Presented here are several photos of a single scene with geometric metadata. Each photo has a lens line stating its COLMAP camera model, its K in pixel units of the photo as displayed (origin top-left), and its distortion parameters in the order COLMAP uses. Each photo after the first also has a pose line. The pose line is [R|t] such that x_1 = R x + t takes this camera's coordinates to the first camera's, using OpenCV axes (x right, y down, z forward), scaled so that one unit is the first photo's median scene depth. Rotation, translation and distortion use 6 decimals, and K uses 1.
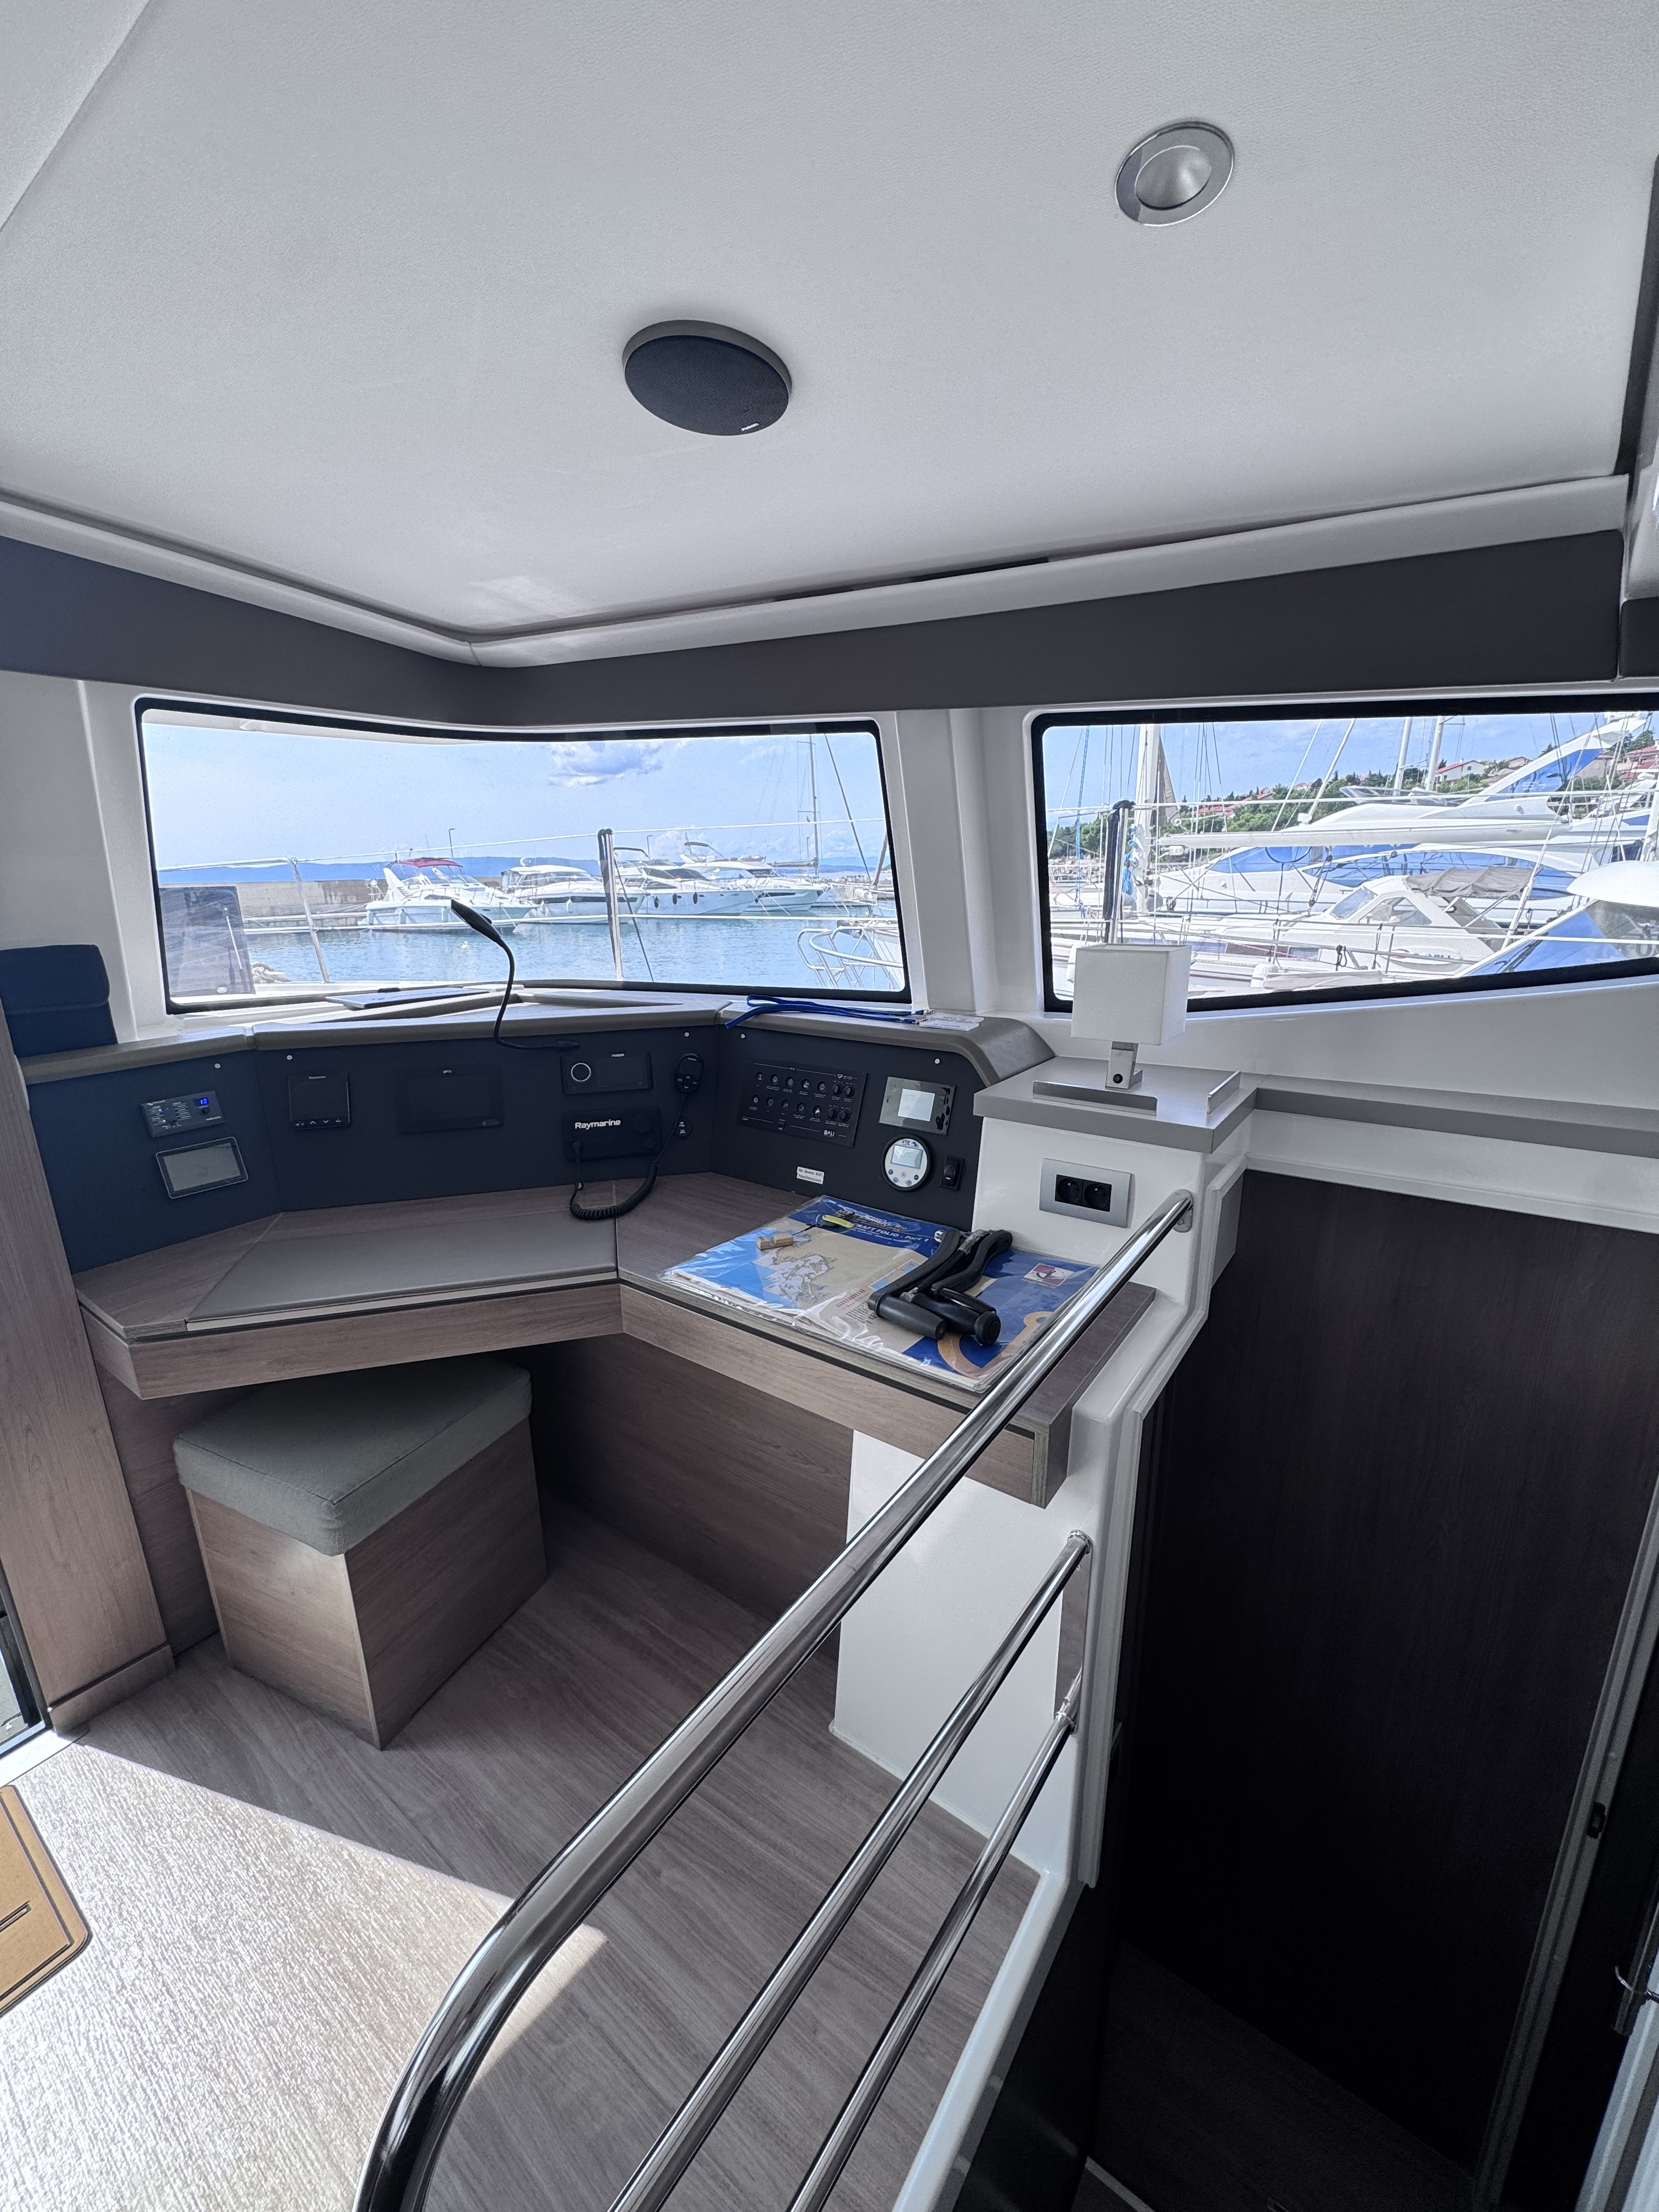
lens RADIAL K [[880.1, 0, 829.5], [0, 880.1, 1106.0], [0, 0, 1]] dist [0.001828, -0.000458]
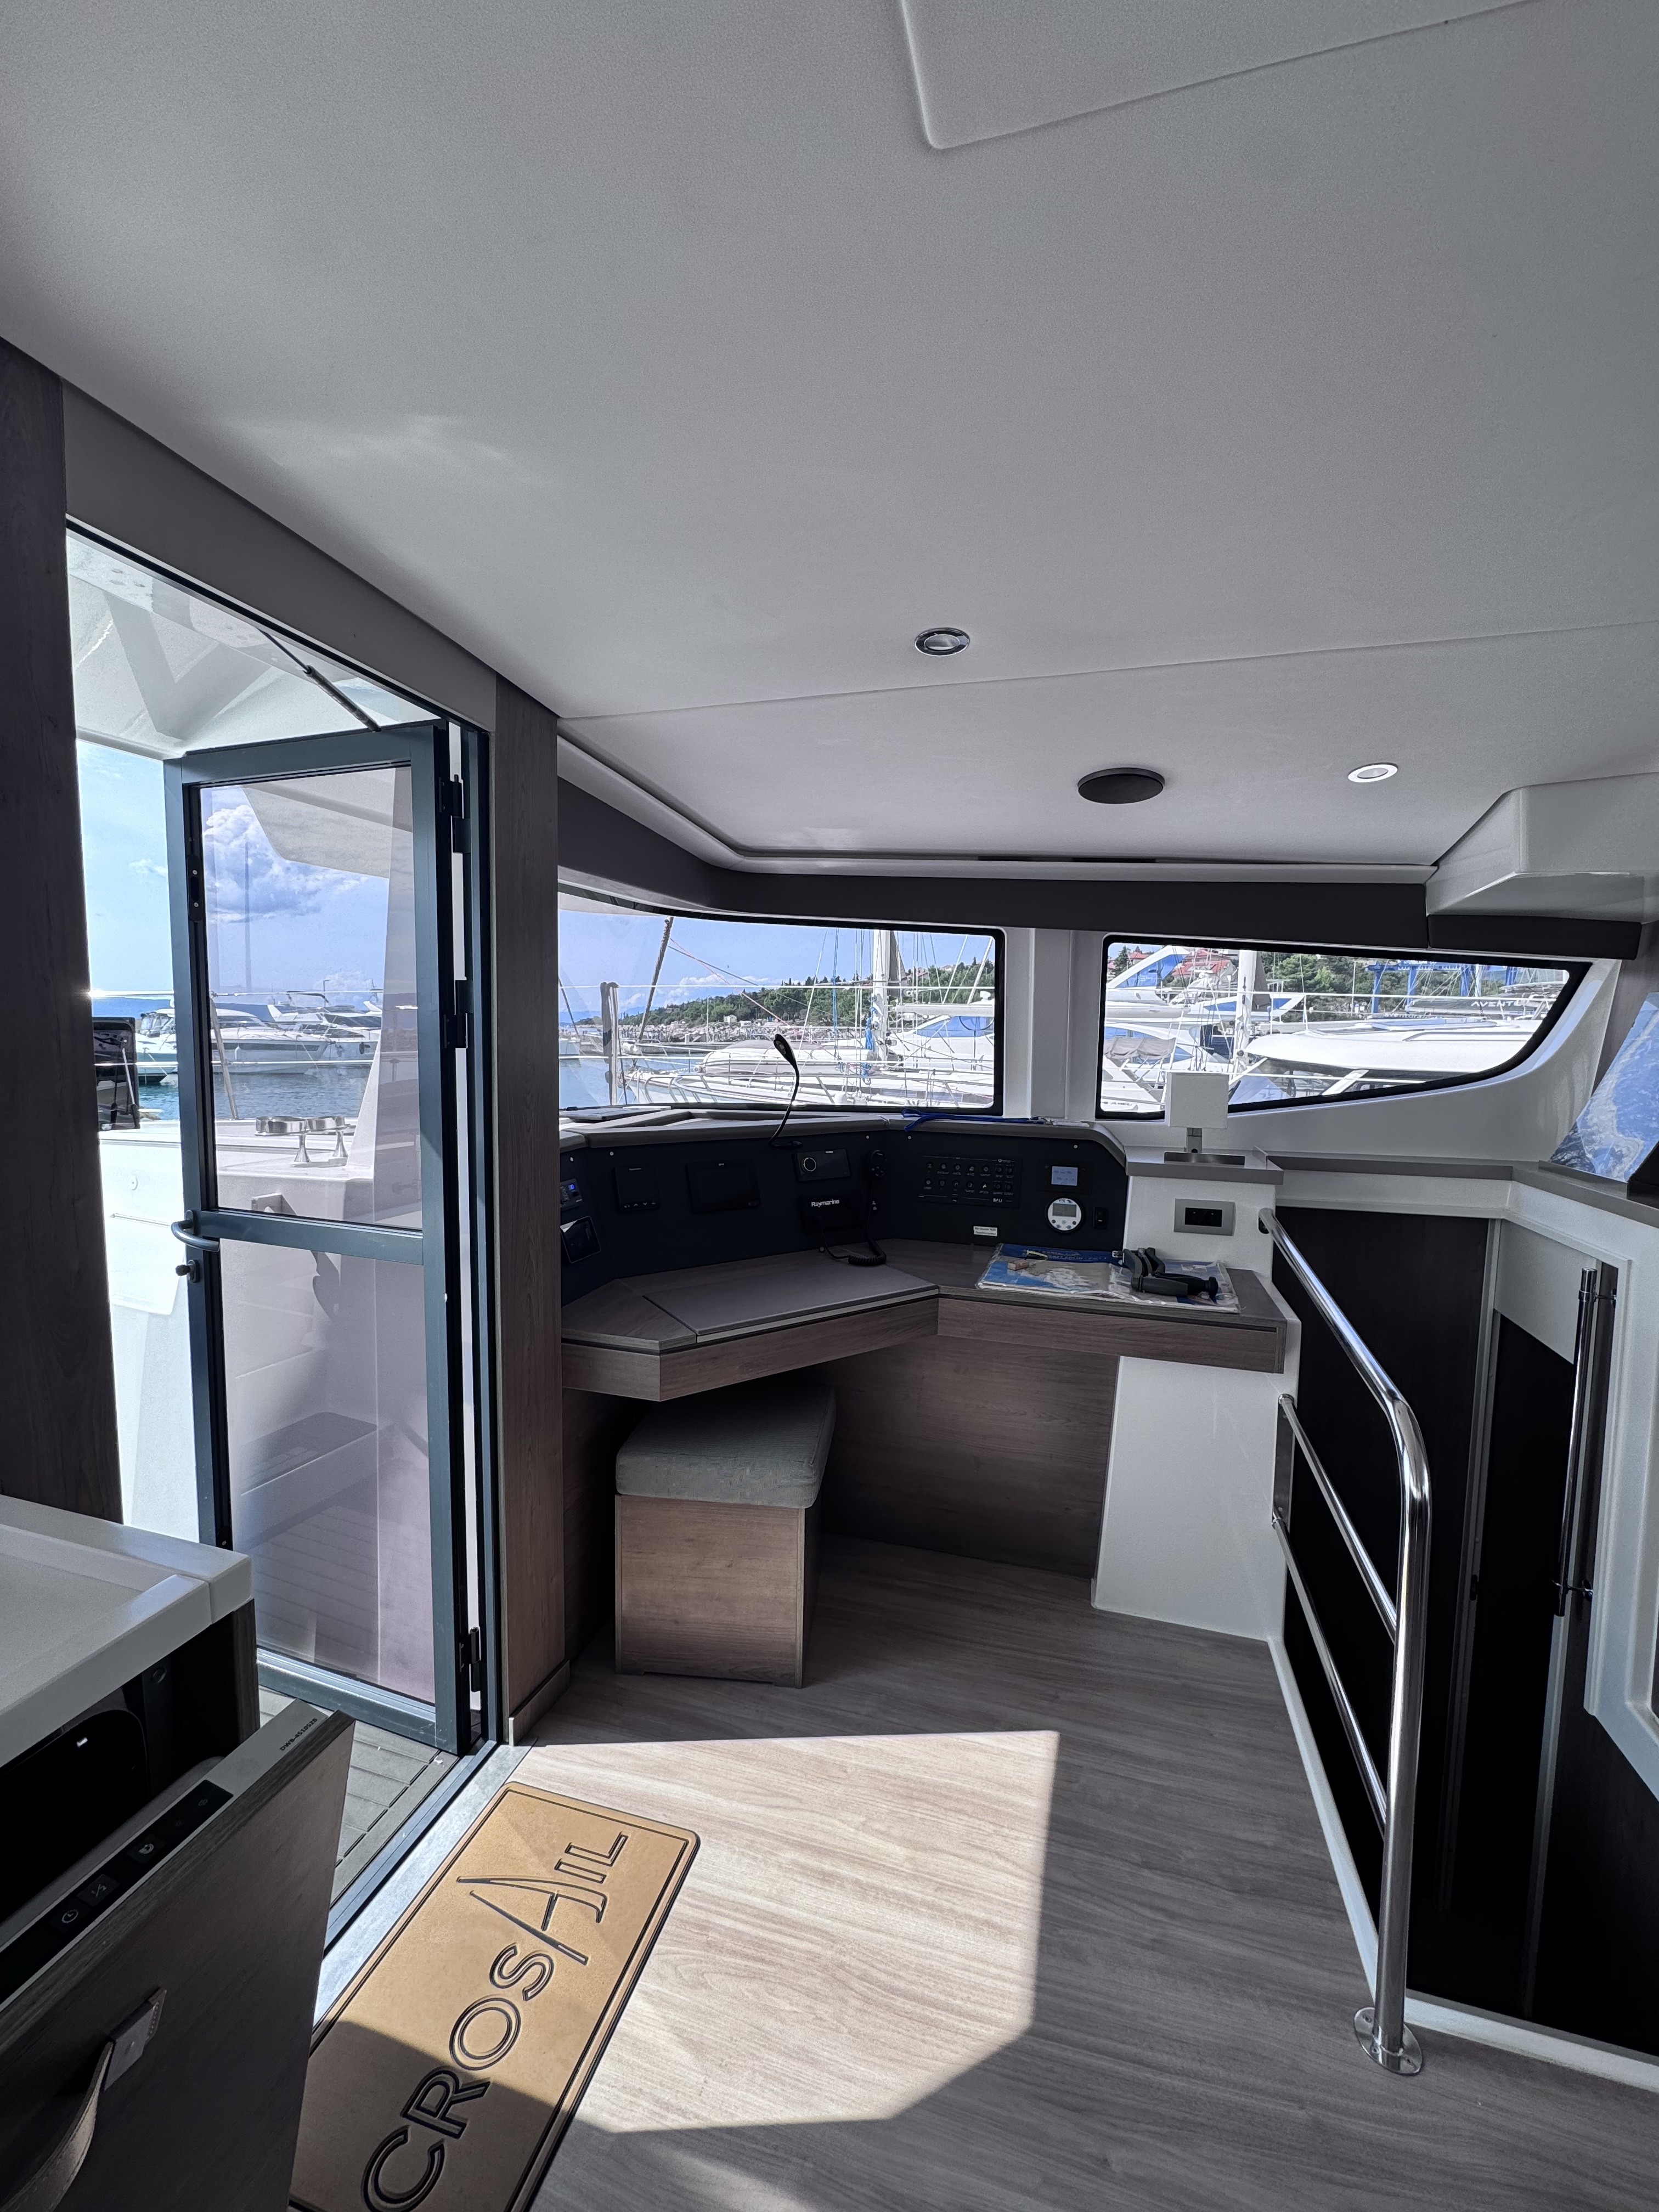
lens RADIAL K [[880.1, 0, 829.5], [0, 880.1, 1106.0], [0, 0, 1]] dist [0.001828, -0.000458]
pose [[0.943402, 0.000995, 0.331649, -0.738002], [0.056325, 0.984988, -0.163175, 0.098347], [-0.326833, 0.172620, 0.929184, -0.275677]]
